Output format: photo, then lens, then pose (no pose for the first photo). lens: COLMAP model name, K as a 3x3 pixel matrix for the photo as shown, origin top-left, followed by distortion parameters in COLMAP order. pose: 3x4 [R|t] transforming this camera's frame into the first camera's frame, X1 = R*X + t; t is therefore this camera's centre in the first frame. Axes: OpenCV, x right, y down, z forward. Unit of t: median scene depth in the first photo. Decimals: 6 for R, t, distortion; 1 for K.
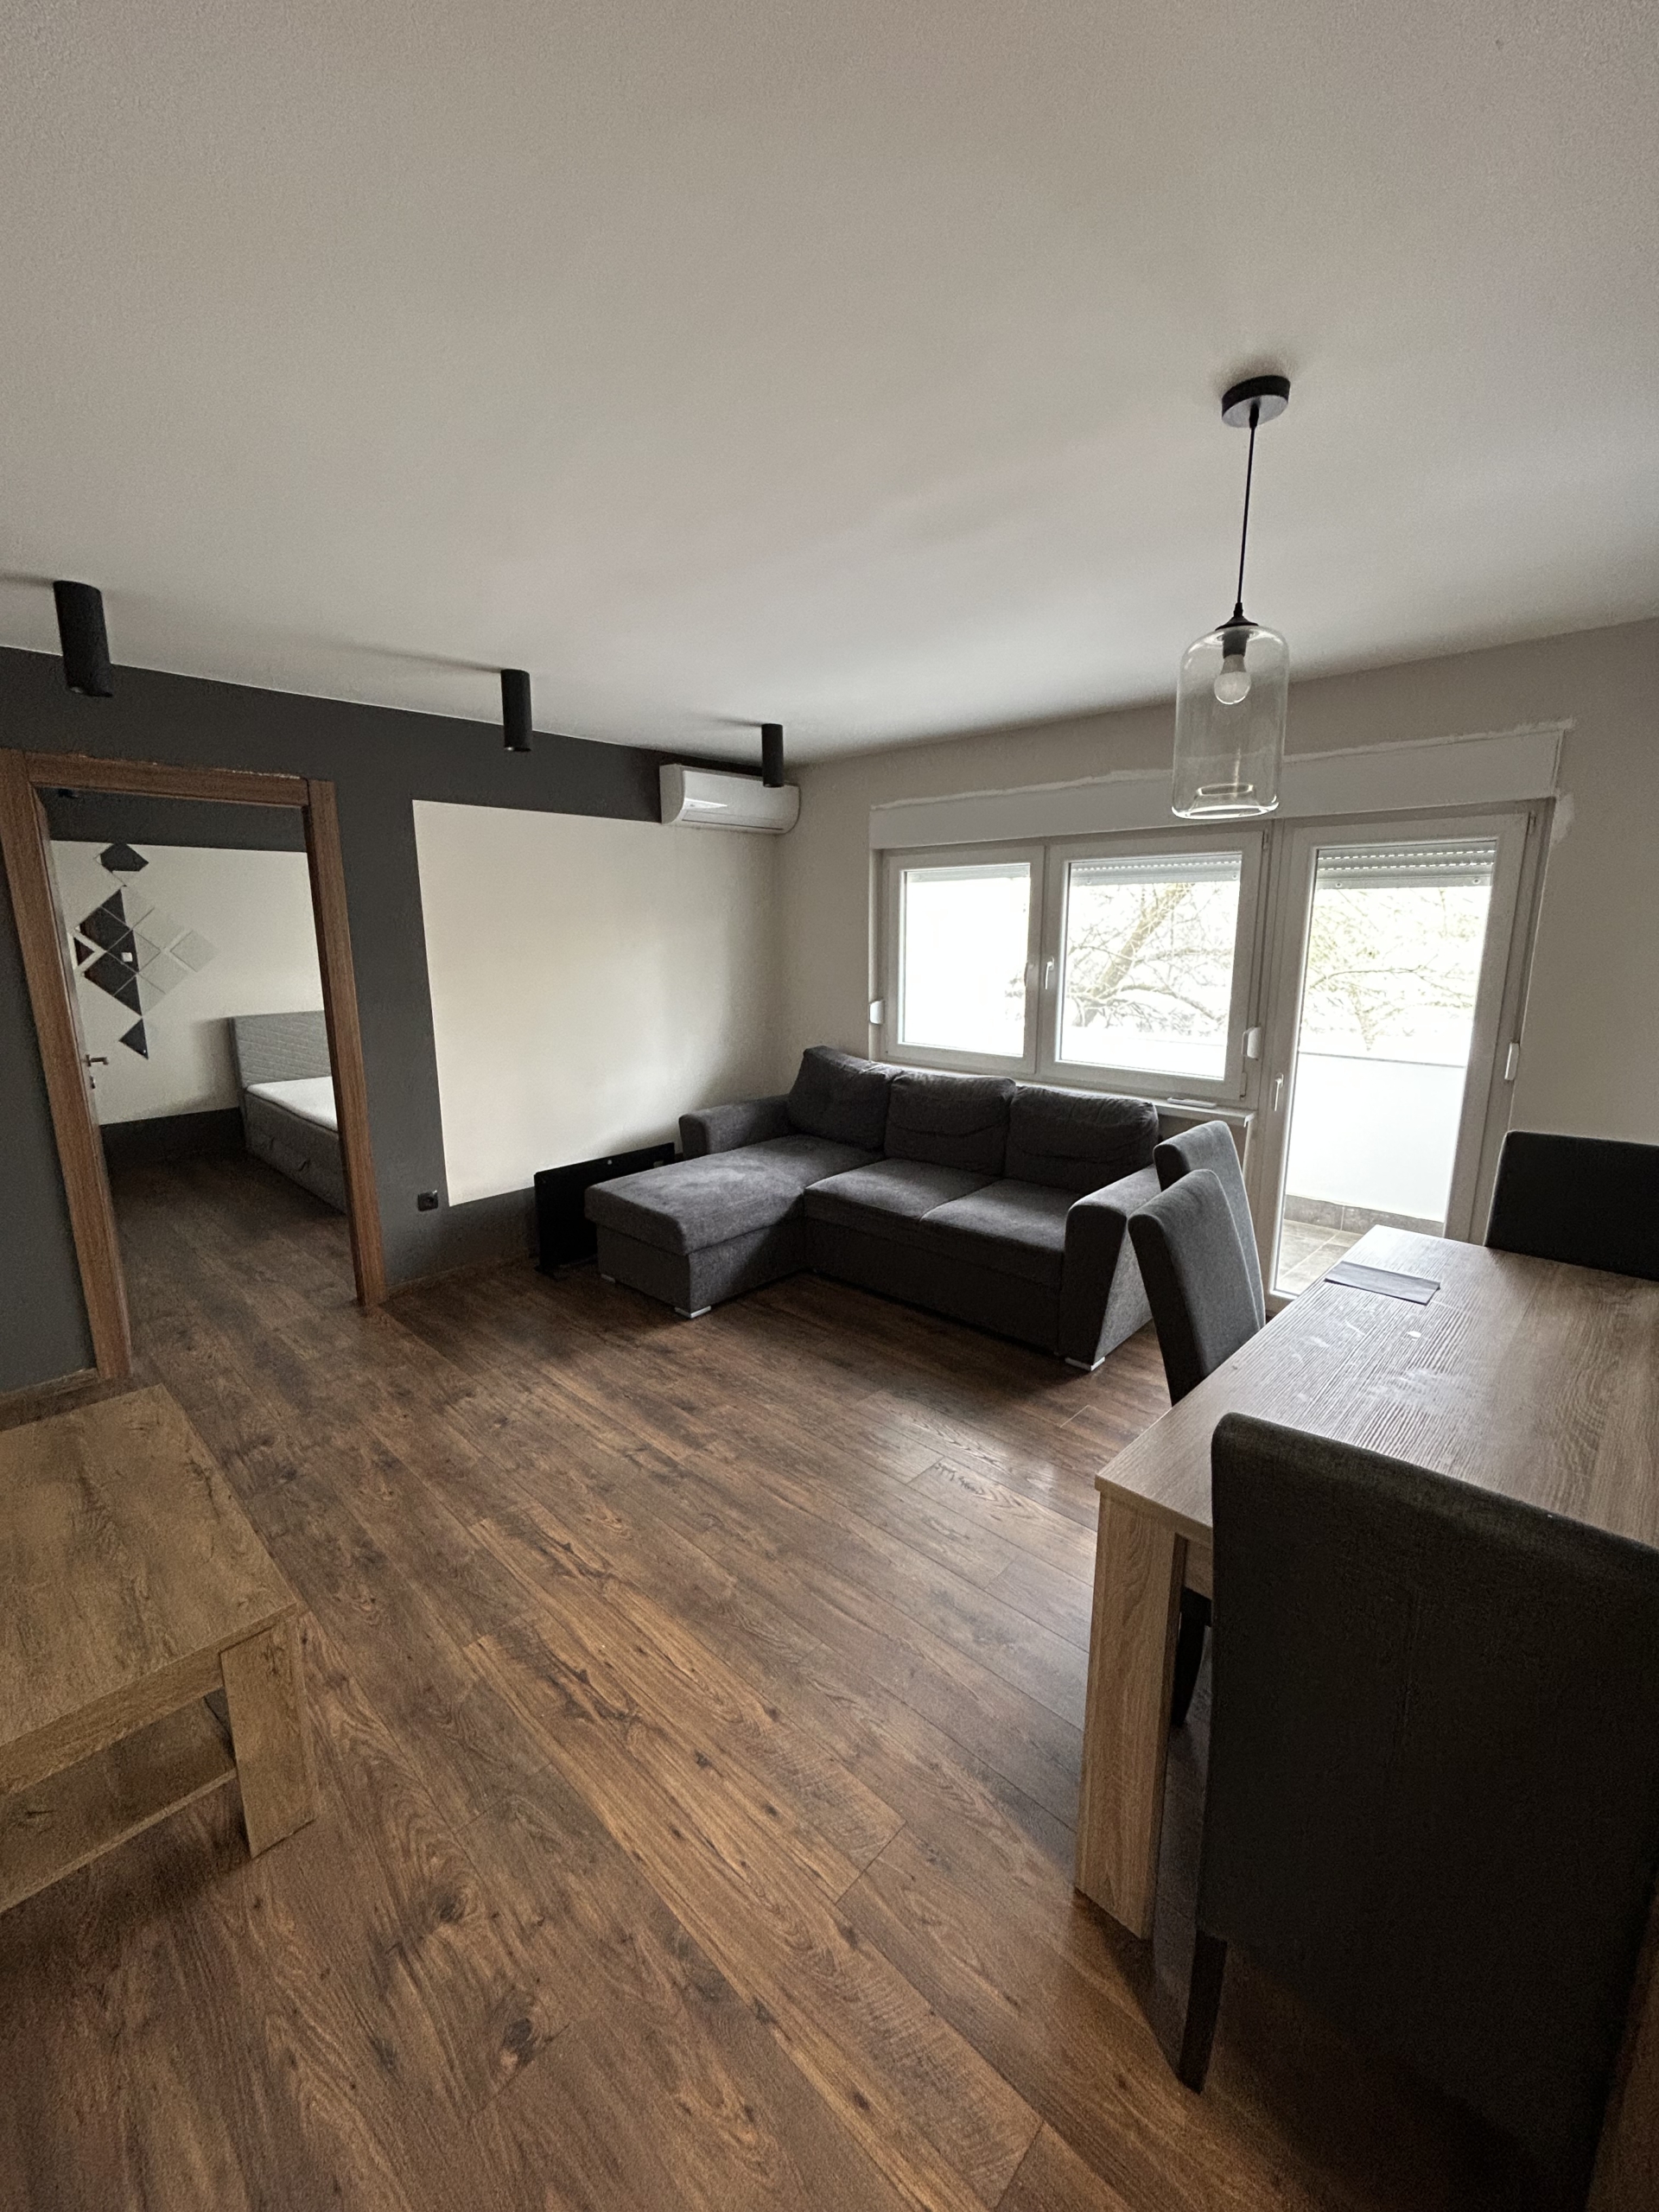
lens RADIAL K [[889.9, 0, 830.1], [0, 889.9, 1096.0], [0, 0, 1]] dist [-0.003716, 0.000950]
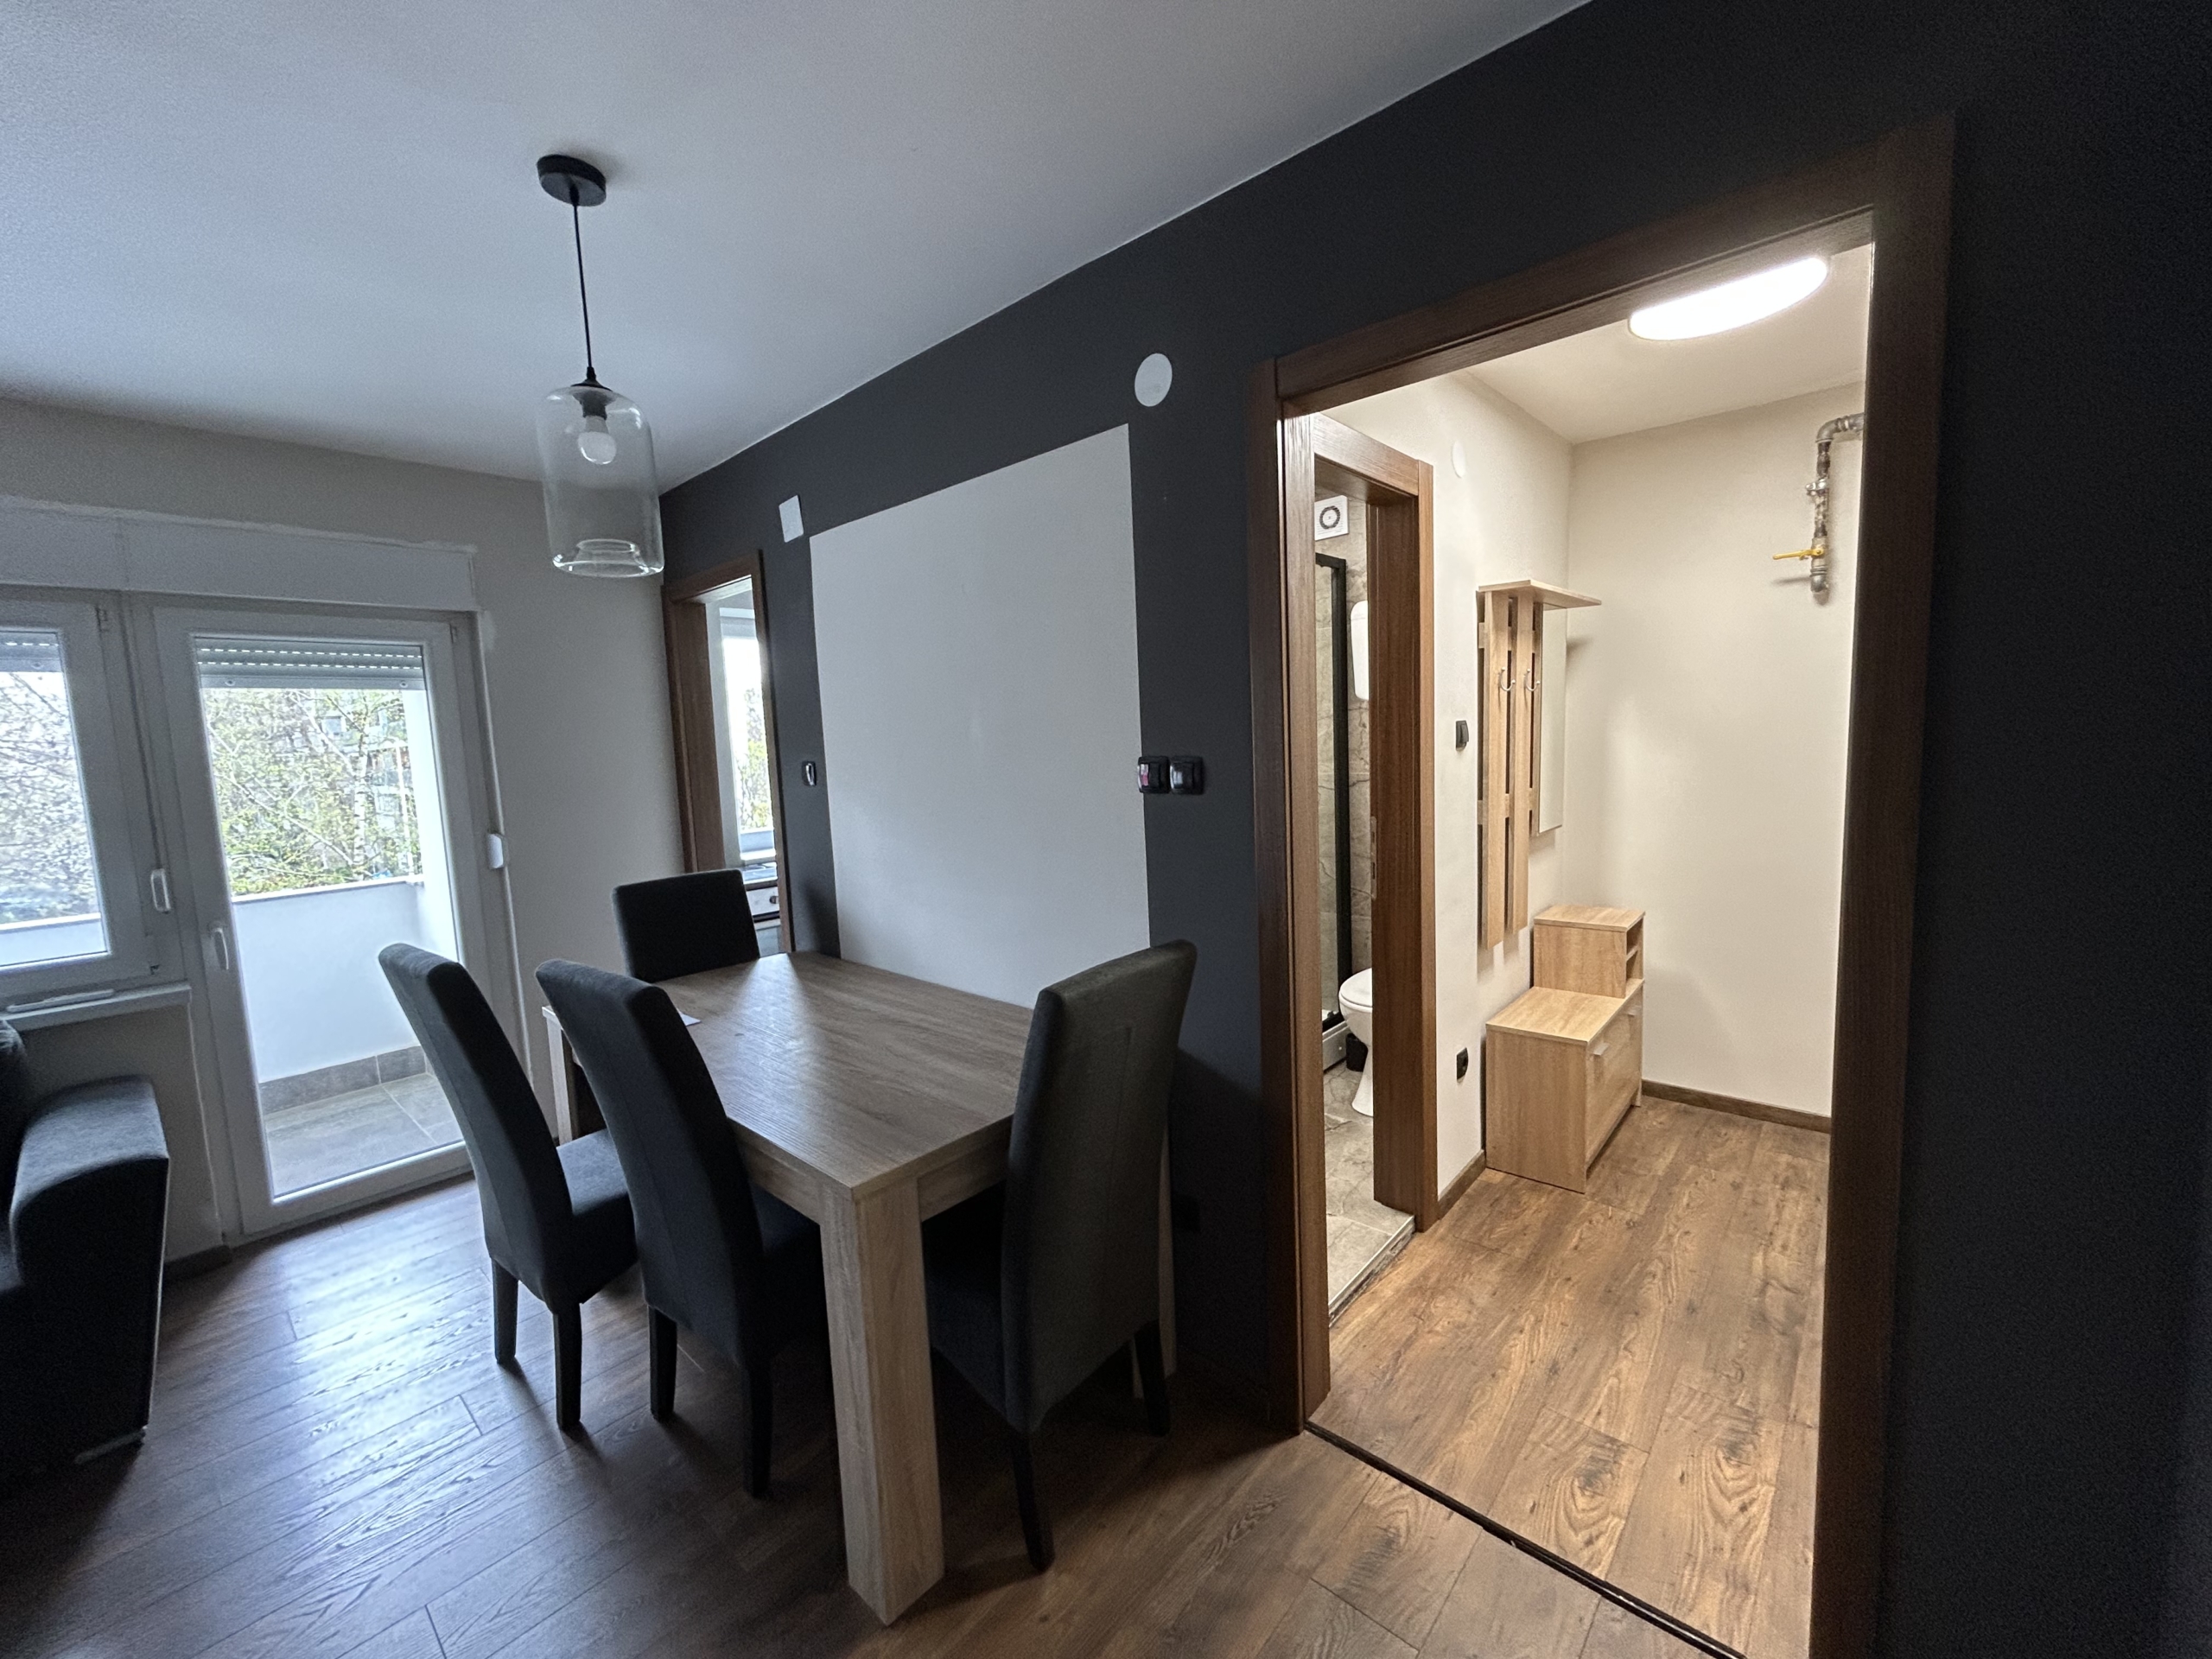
lens RADIAL K [[889.9, 0, 1092.4], [0, 889.9, 828.0], [0, 0, 1]] dist [-0.003716, 0.000950]
pose [[-0.018640, -0.101335, 0.994678, -0.315208], [0.231445, 0.967392, 0.102892, -0.009301], [-0.972669, 0.232131, 0.005421, 0.288174]]
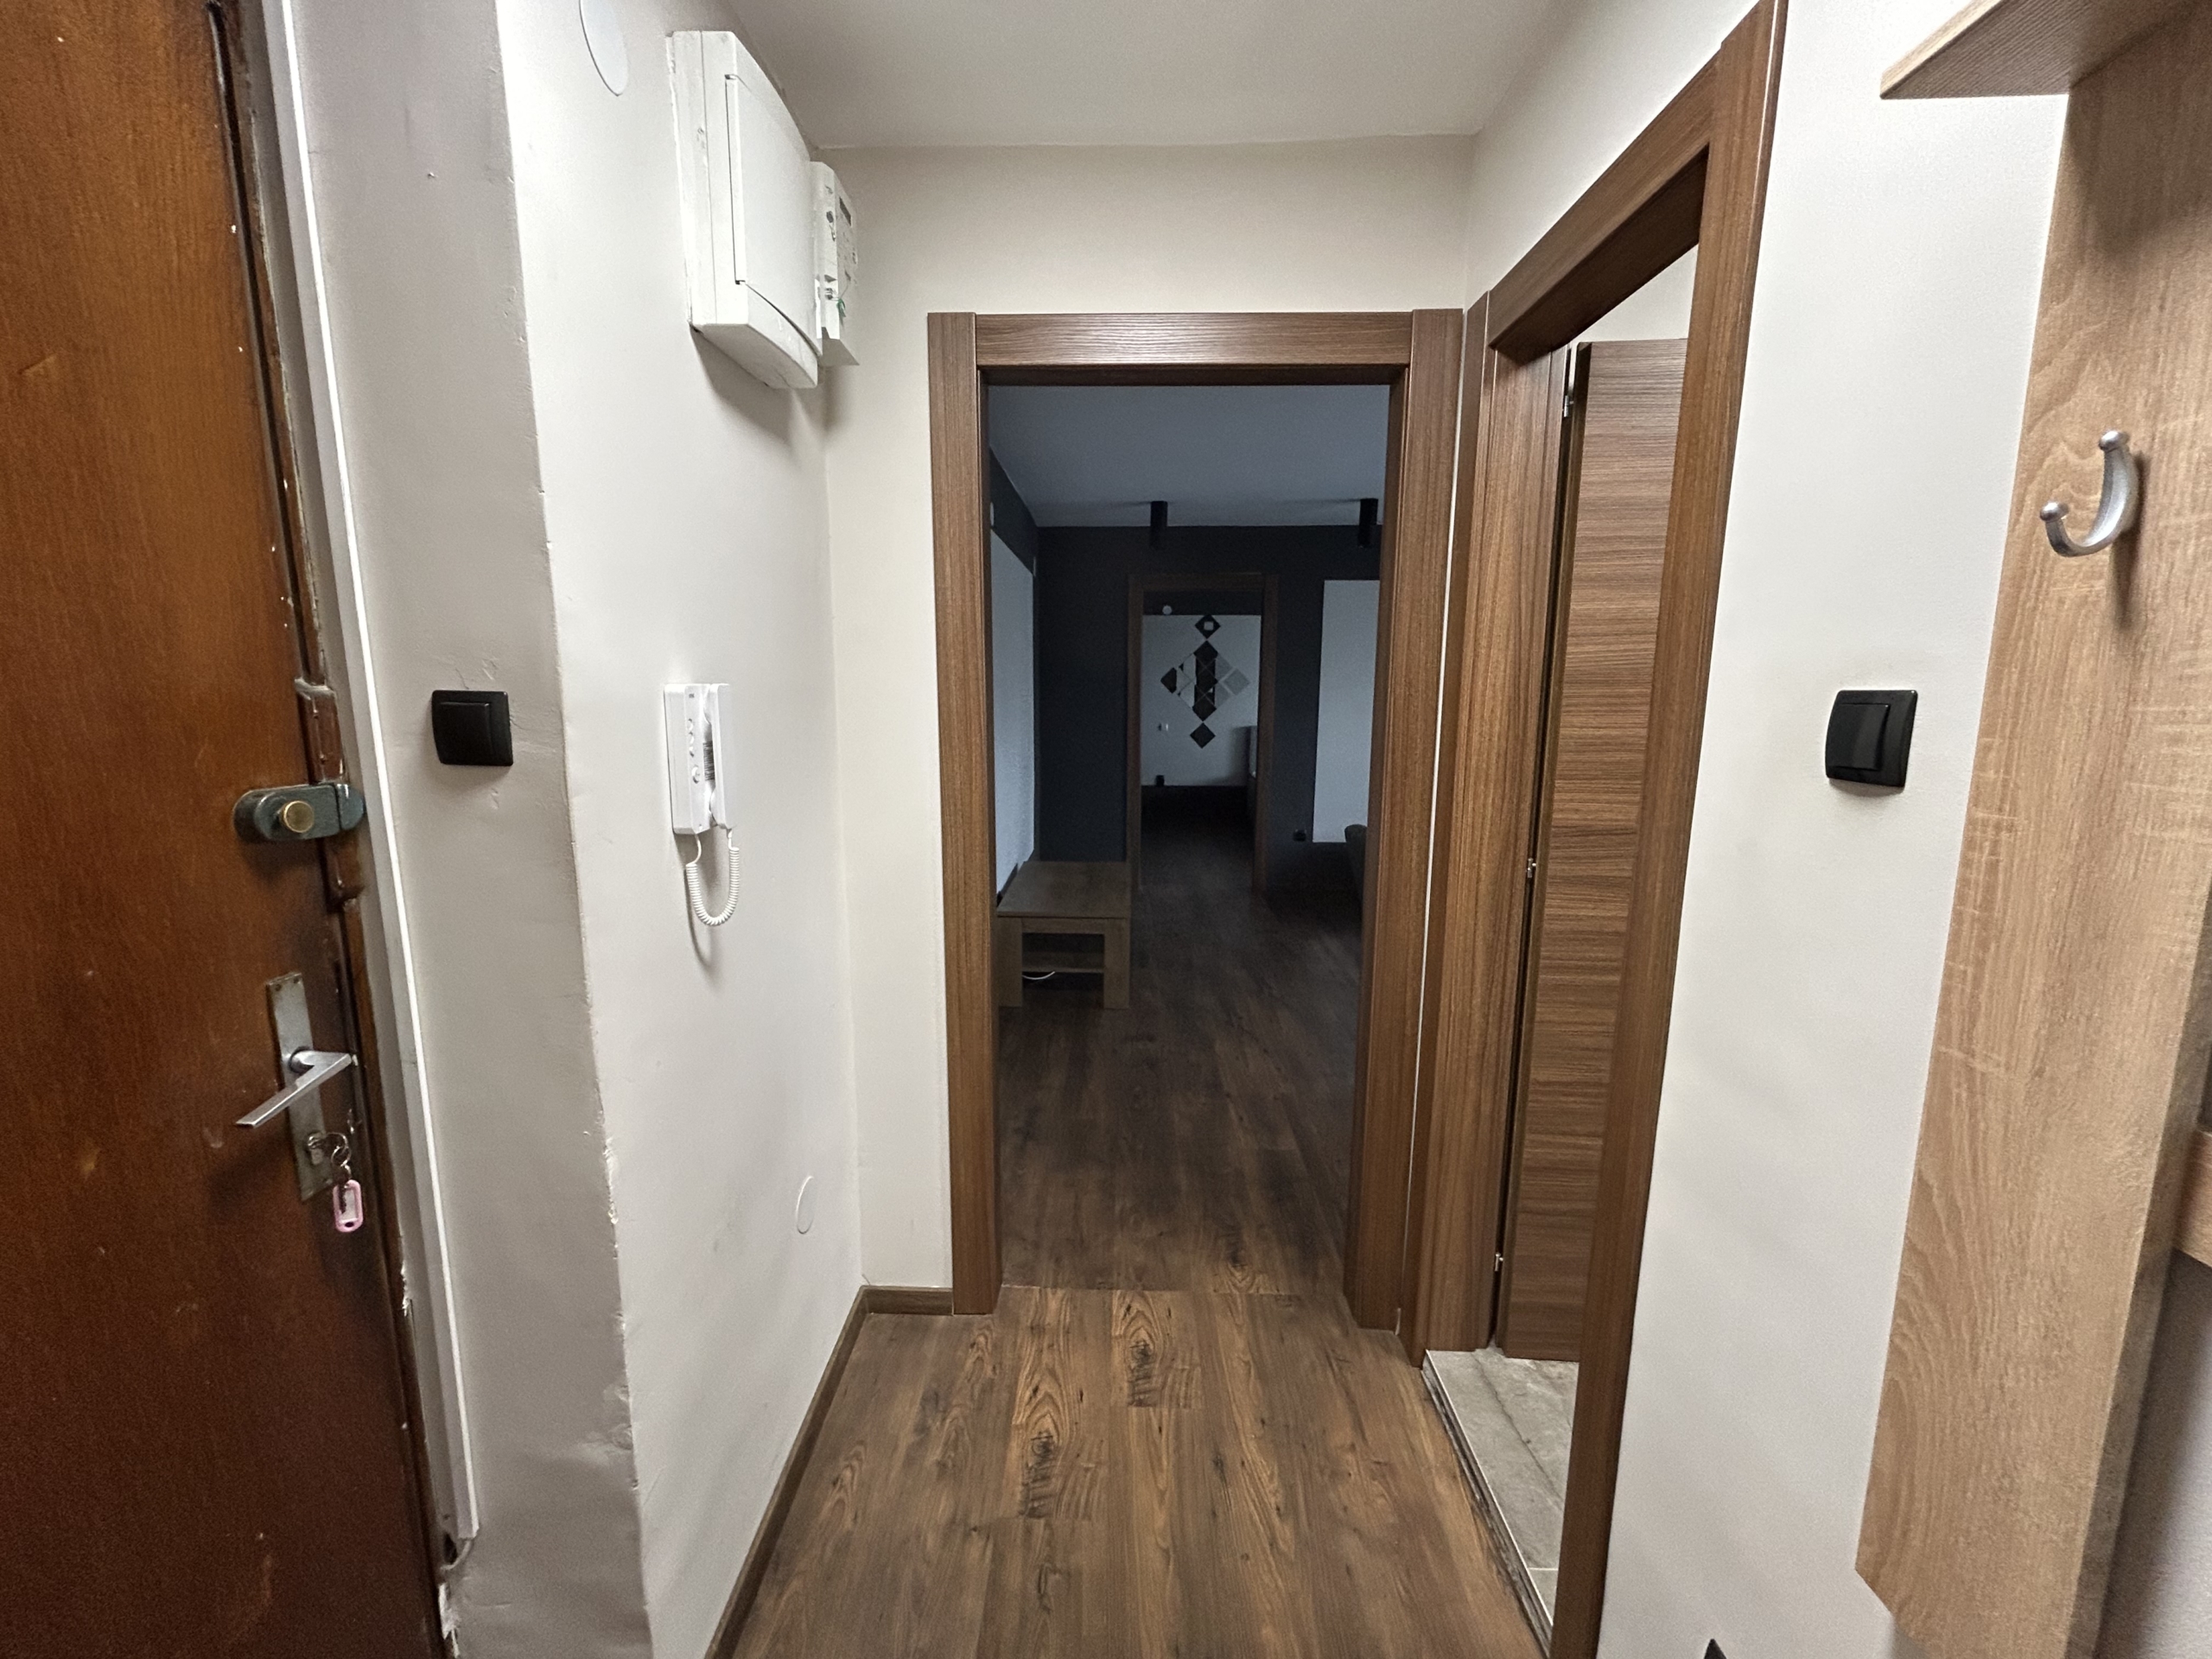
lens RADIAL K [[889.9, 0, 1092.4], [0, 889.9, 828.0], [0, 0, 1]] dist [-0.003716, 0.000950]
pose [[0.660912, 0.131528, -0.738848, 0.610687], [-0.149213, 0.987896, 0.042389, 0.124567], [0.735480, 0.082231, 0.672538, -0.421461]]
